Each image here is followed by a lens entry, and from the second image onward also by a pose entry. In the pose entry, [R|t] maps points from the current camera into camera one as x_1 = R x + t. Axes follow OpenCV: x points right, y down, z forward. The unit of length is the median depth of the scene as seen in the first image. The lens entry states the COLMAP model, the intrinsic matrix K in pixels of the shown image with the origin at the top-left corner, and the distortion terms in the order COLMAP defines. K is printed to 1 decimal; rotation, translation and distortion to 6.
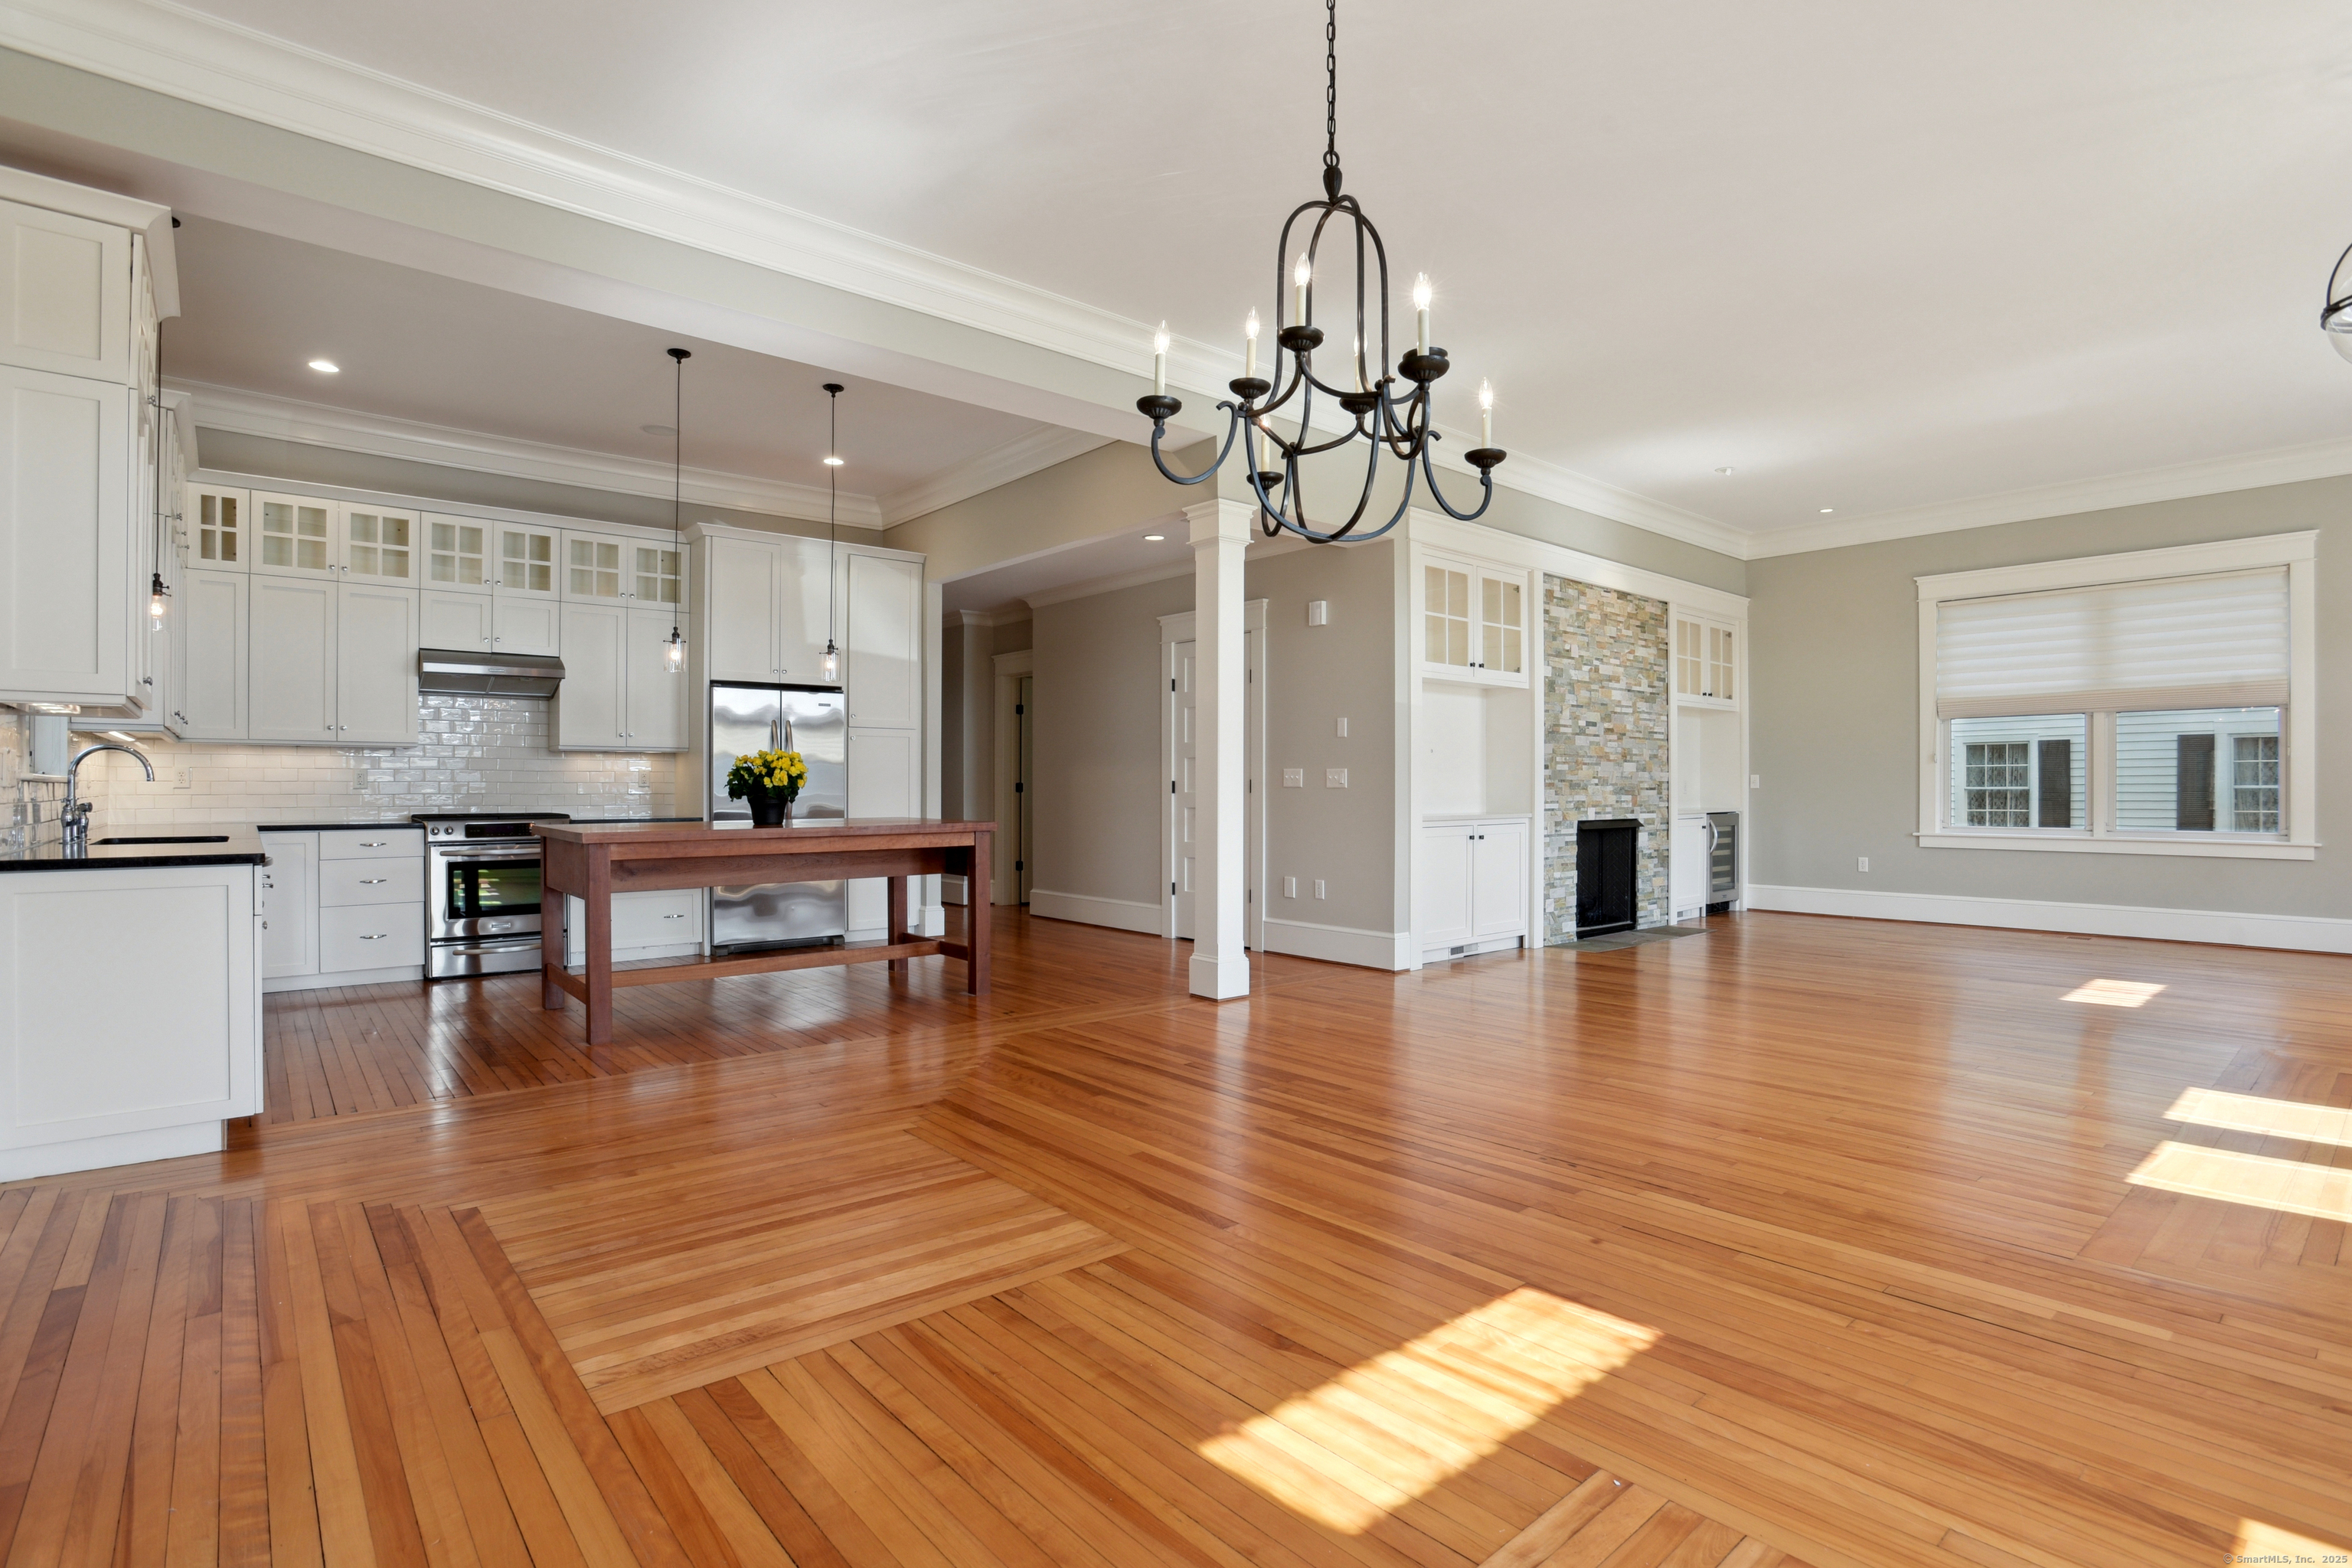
lens RADIAL K [[1128.9, 0, 1176.0], [0, 1128.9, 784.0], [0, 0, 1]] dist [-0.040692, 0.024208]
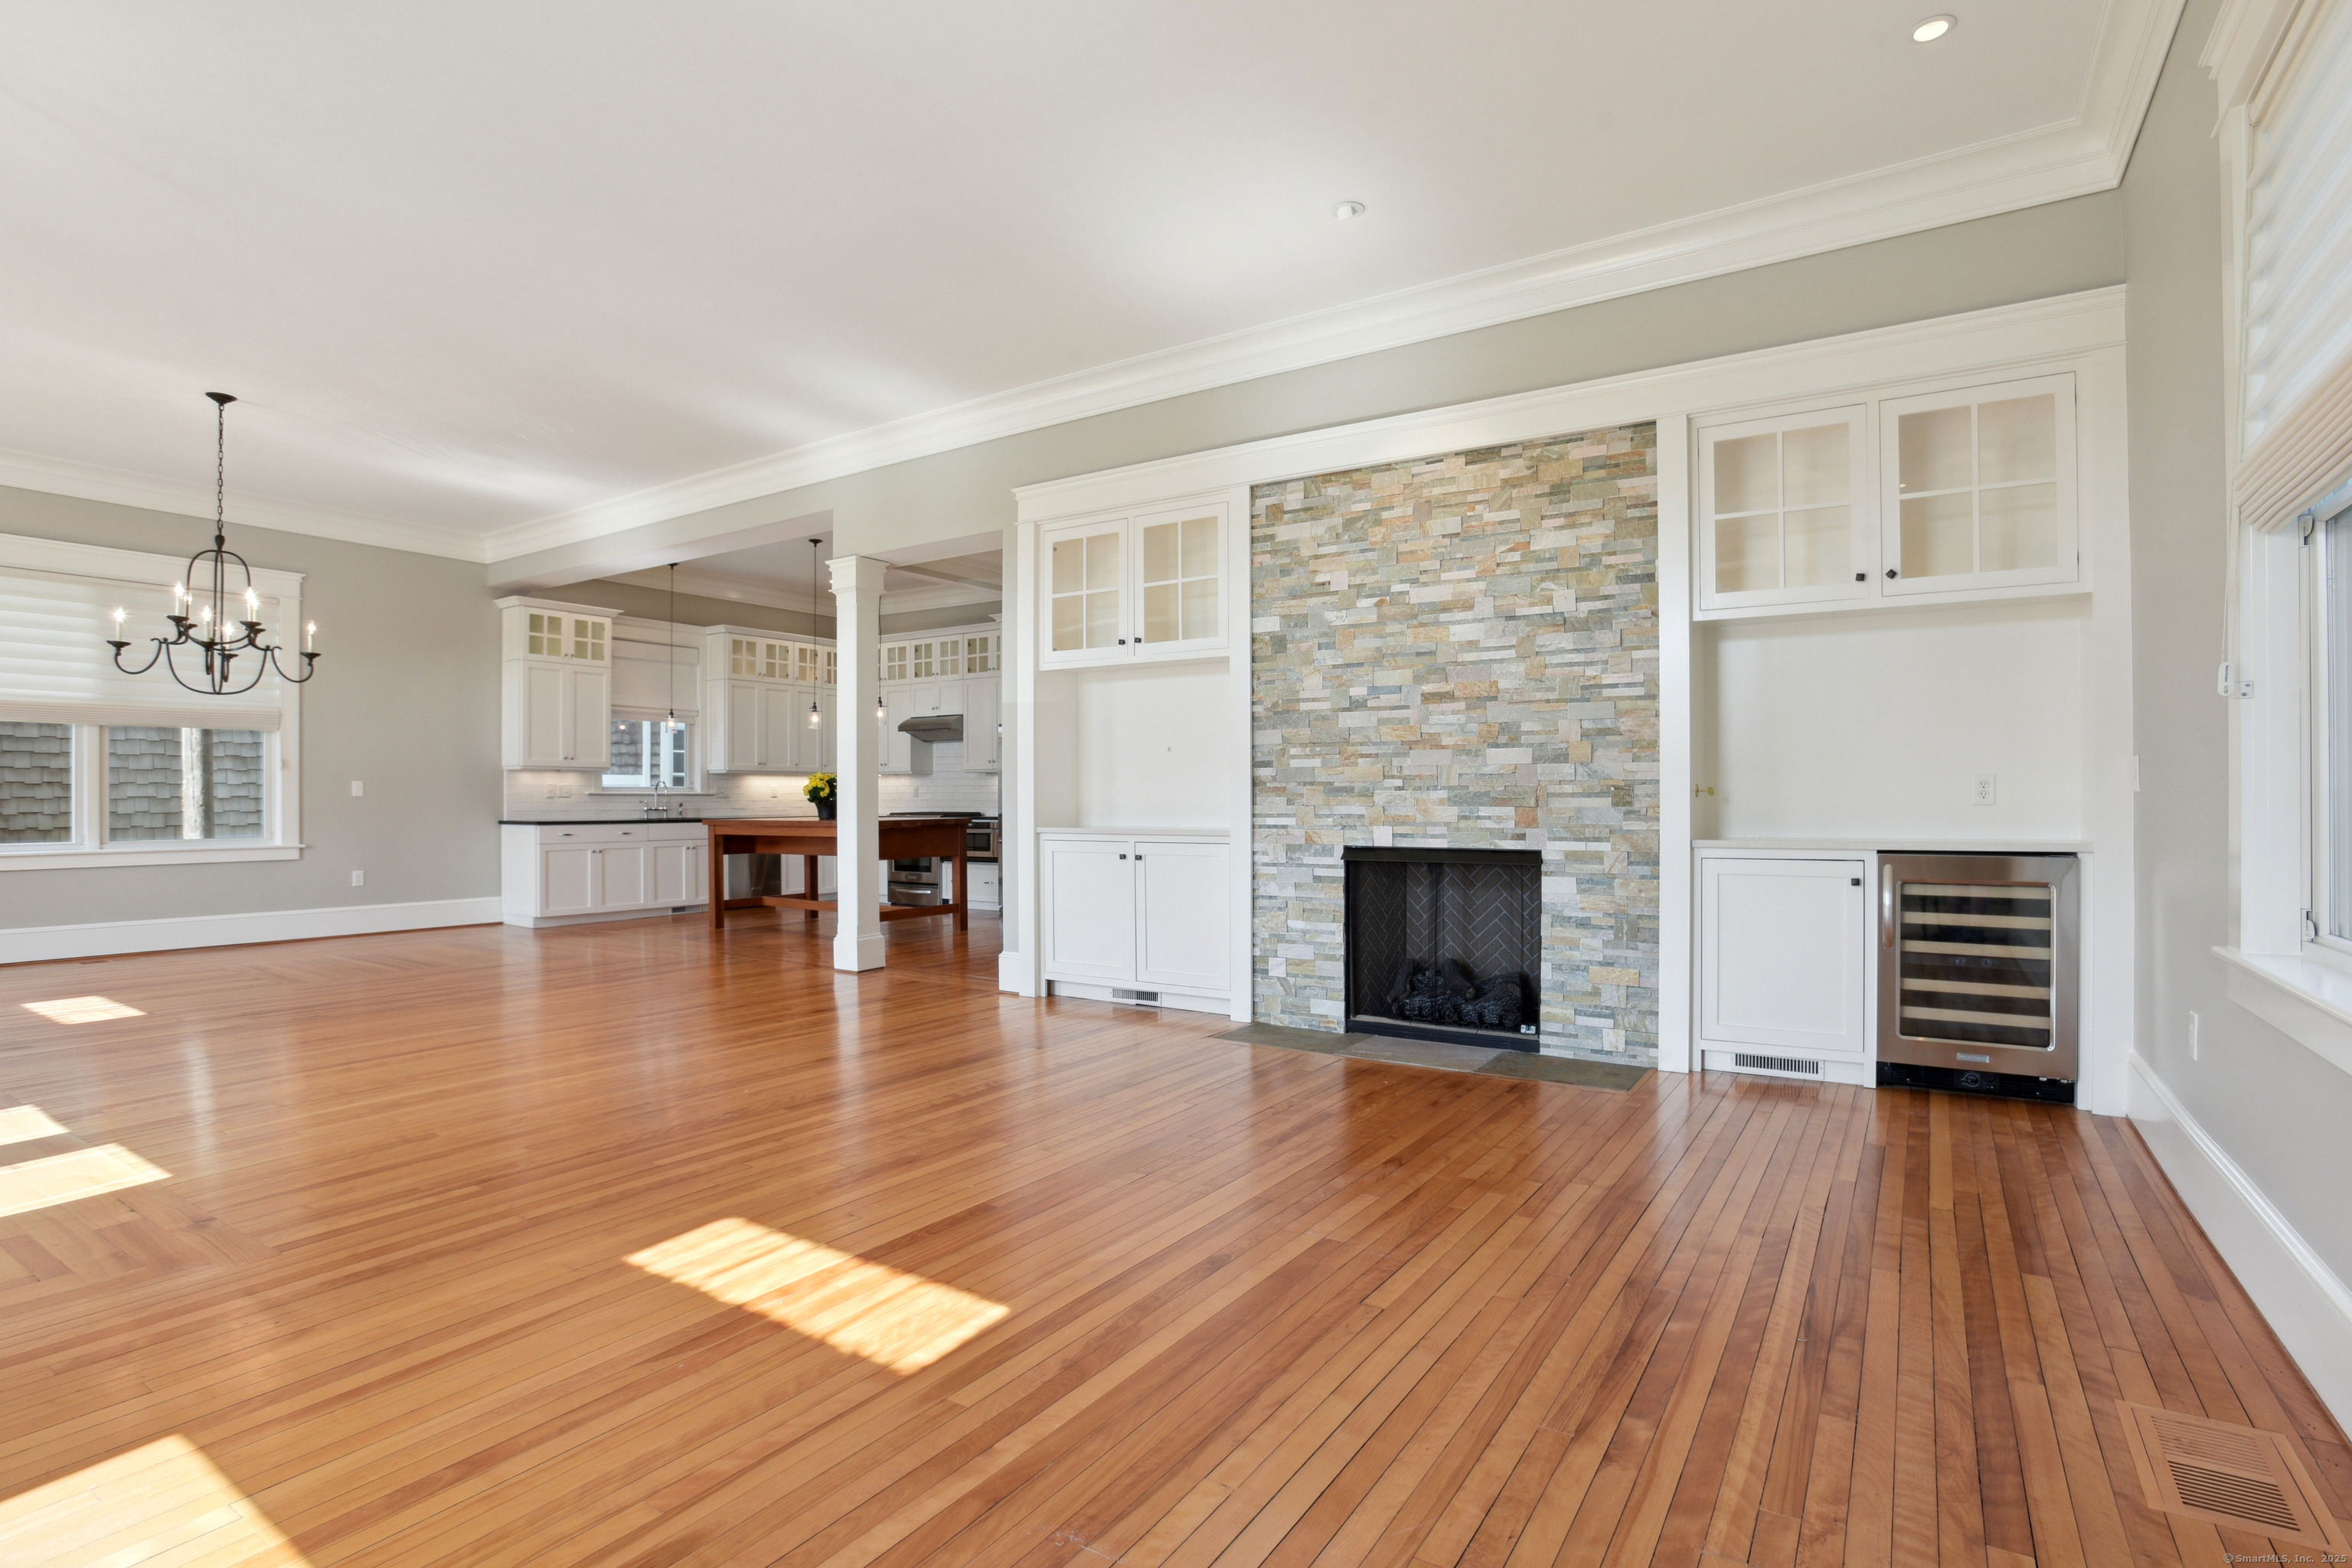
lens RADIAL K [[1128.9, 0, 1176.0], [0, 1128.9, 784.0], [0, 0, 1]] dist [-0.040692, 0.024208]
pose [[0.282458, -0.010169, -0.959226, 0.943367], [0.006144, 0.999942, -0.008792, 0.002767], [0.959260, -0.003410, 0.282504, 0.726039]]
